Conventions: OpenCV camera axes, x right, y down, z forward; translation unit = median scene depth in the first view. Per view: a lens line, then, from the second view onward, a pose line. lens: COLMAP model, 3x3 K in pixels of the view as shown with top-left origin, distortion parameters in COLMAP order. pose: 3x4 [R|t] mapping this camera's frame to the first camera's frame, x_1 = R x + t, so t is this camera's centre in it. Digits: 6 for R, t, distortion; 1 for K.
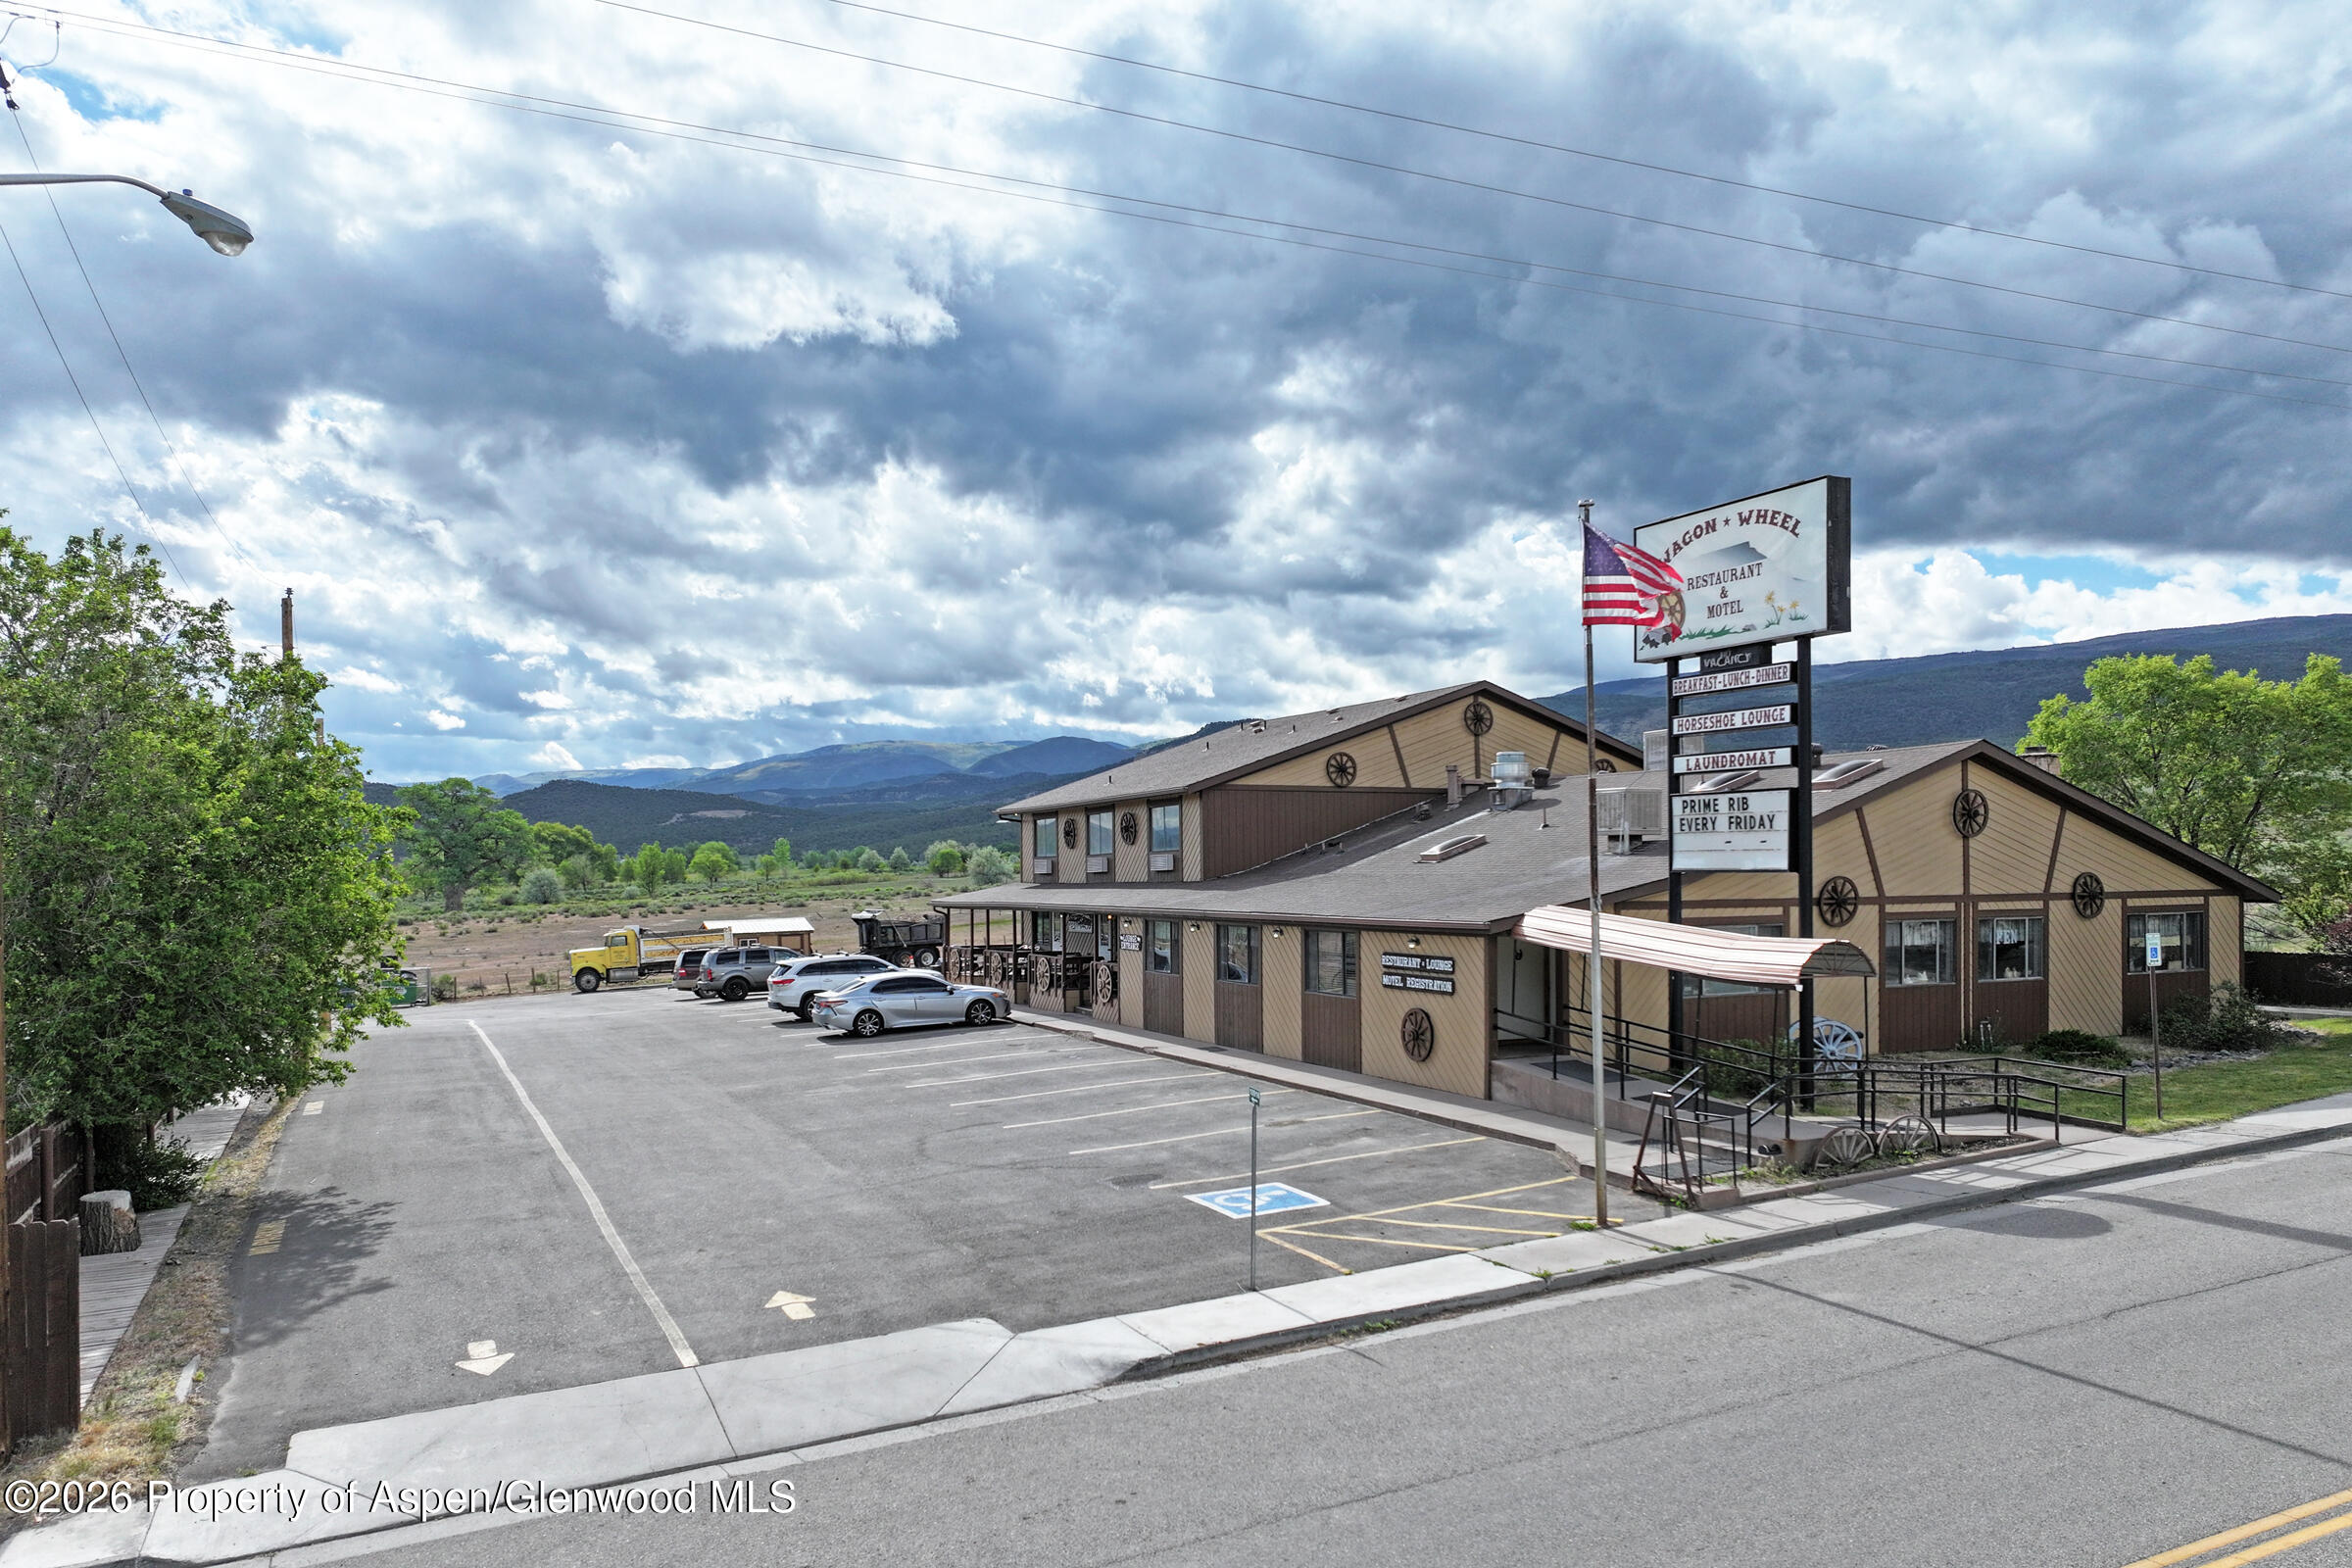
lens RADIAL K [[1654.8, 0, 1172.7], [0, 1654.8, 800.8], [0, 0, 1]] dist [-0.005023, 0.009489]
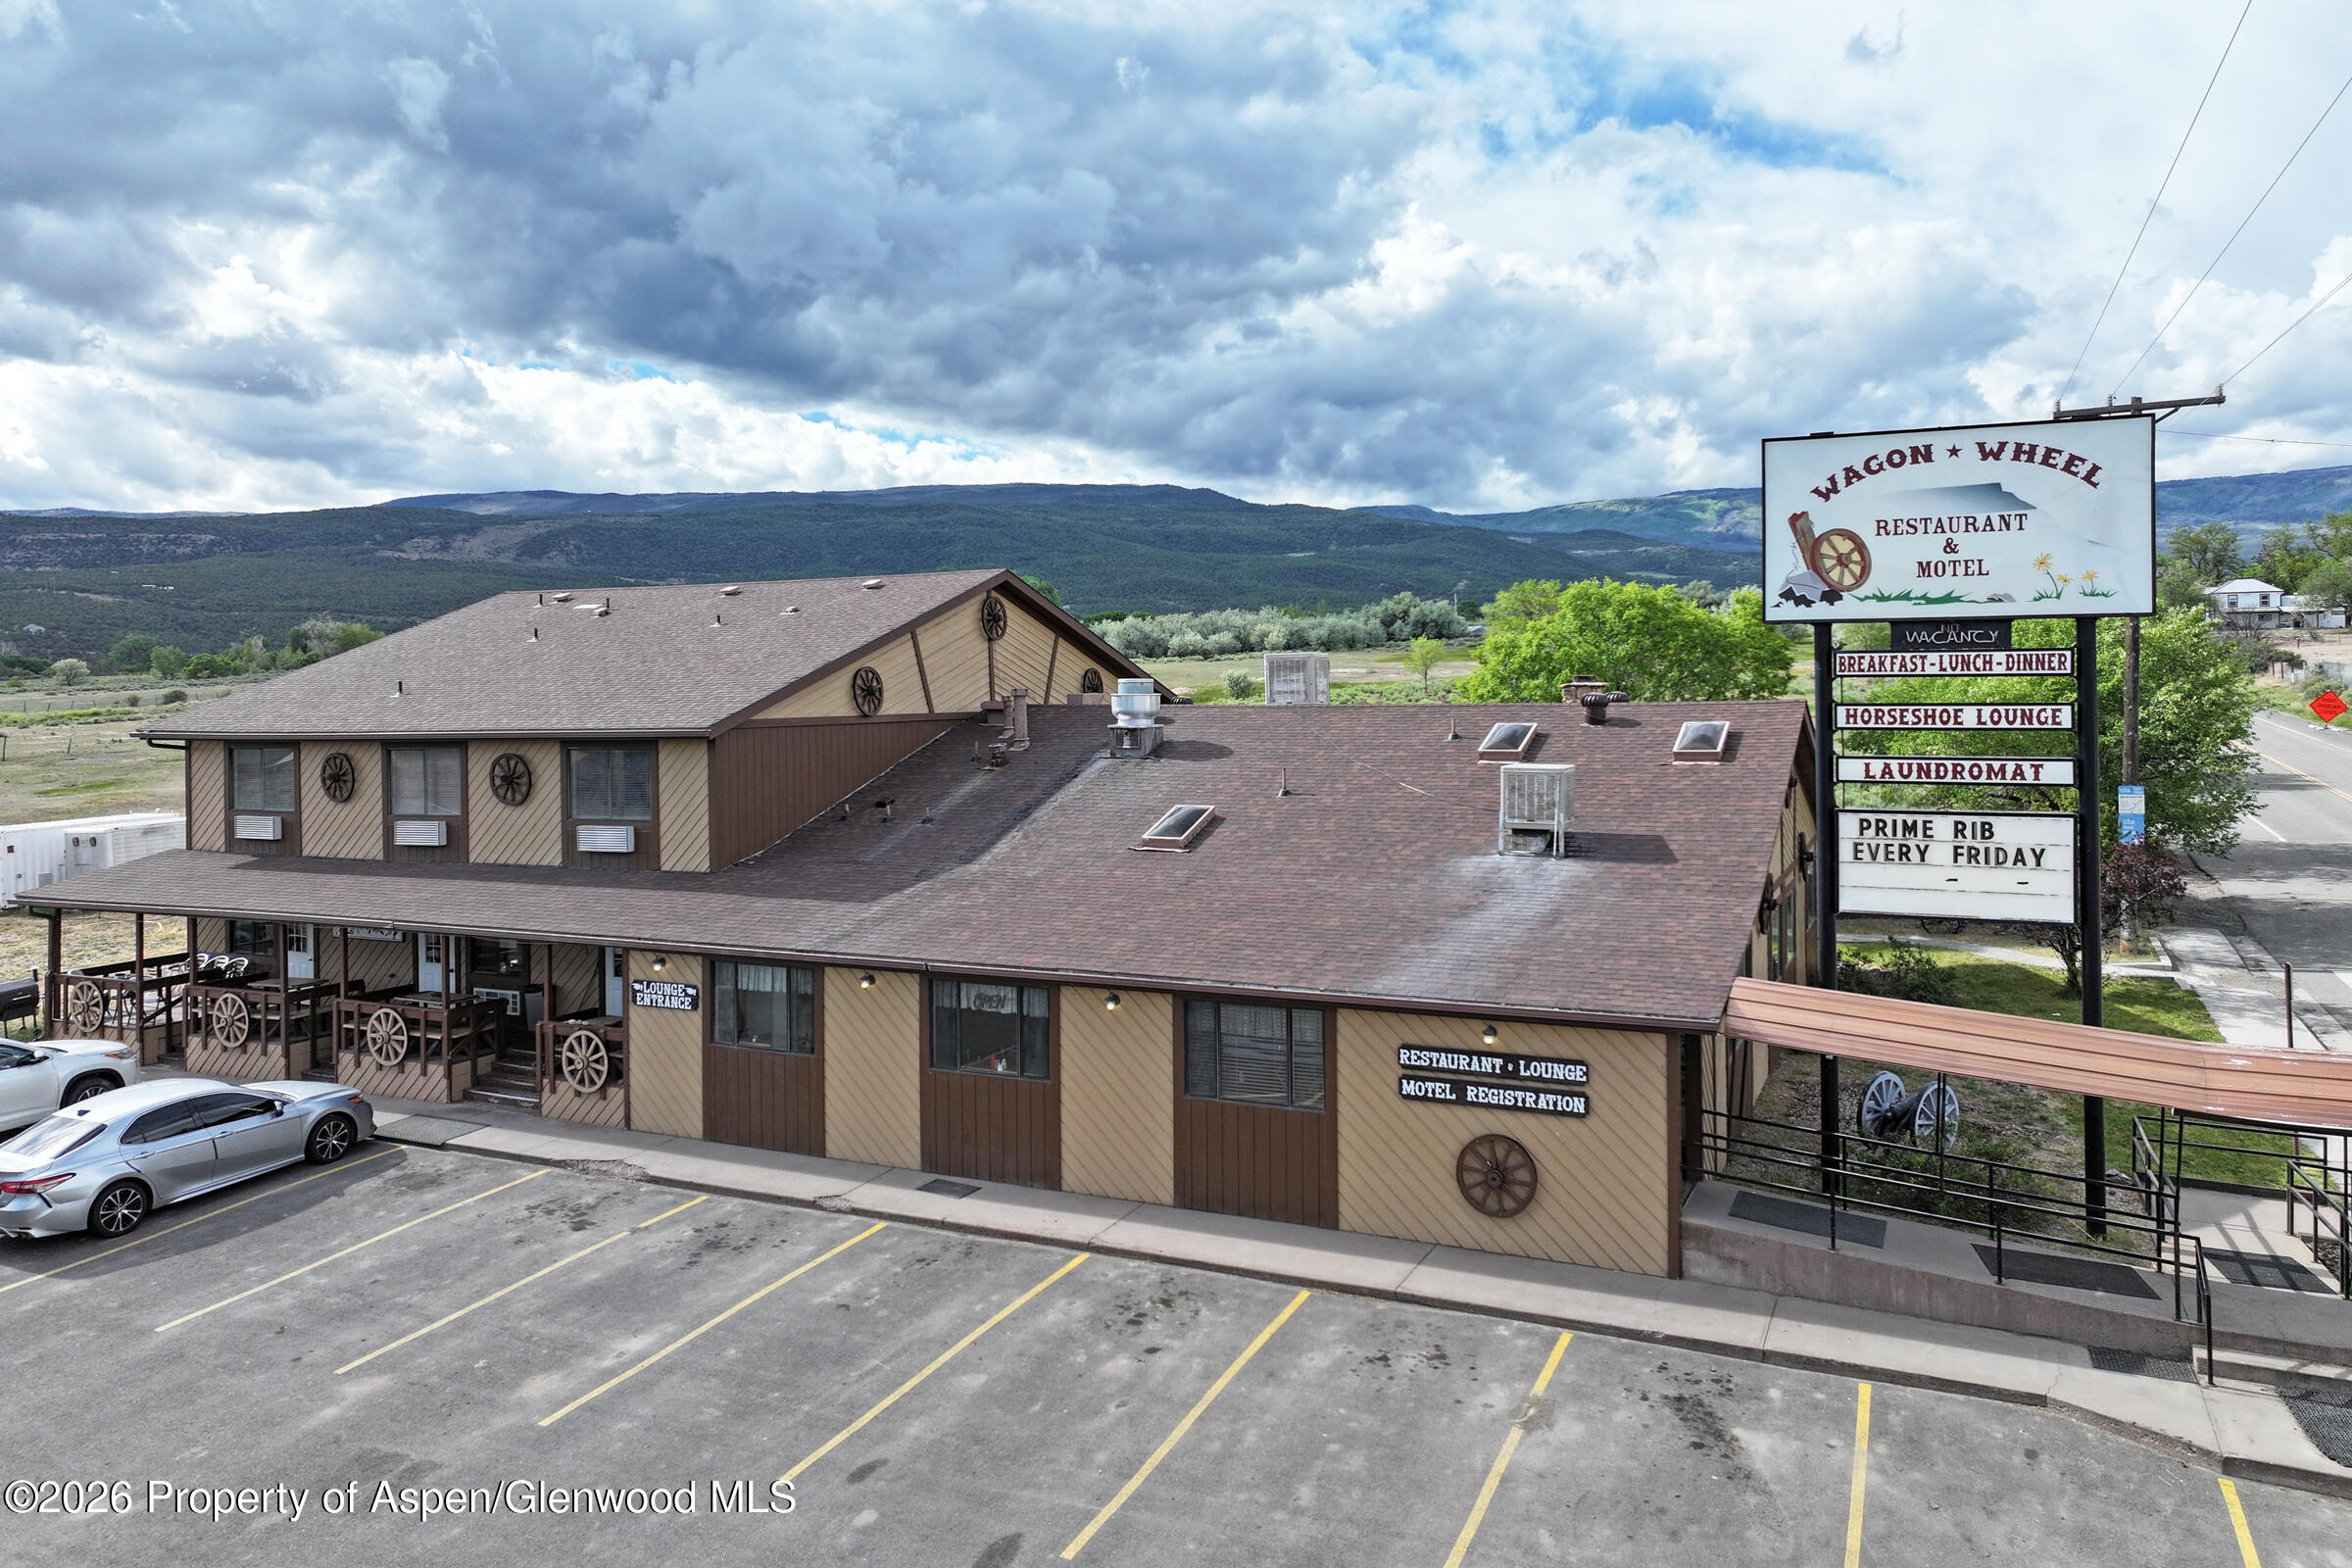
lens RADIAL K [[1654.8, 0, 1148.4], [0, 1654.8, 622.5], [0, 0, 1]] dist [-0.005023, 0.009489]
pose [[0.778419, 0.022651, 0.627336, -0.374108], [-0.022590, 0.999712, -0.008066, -0.068988], [-0.627338, -0.007893, 0.778707, 0.577117]]
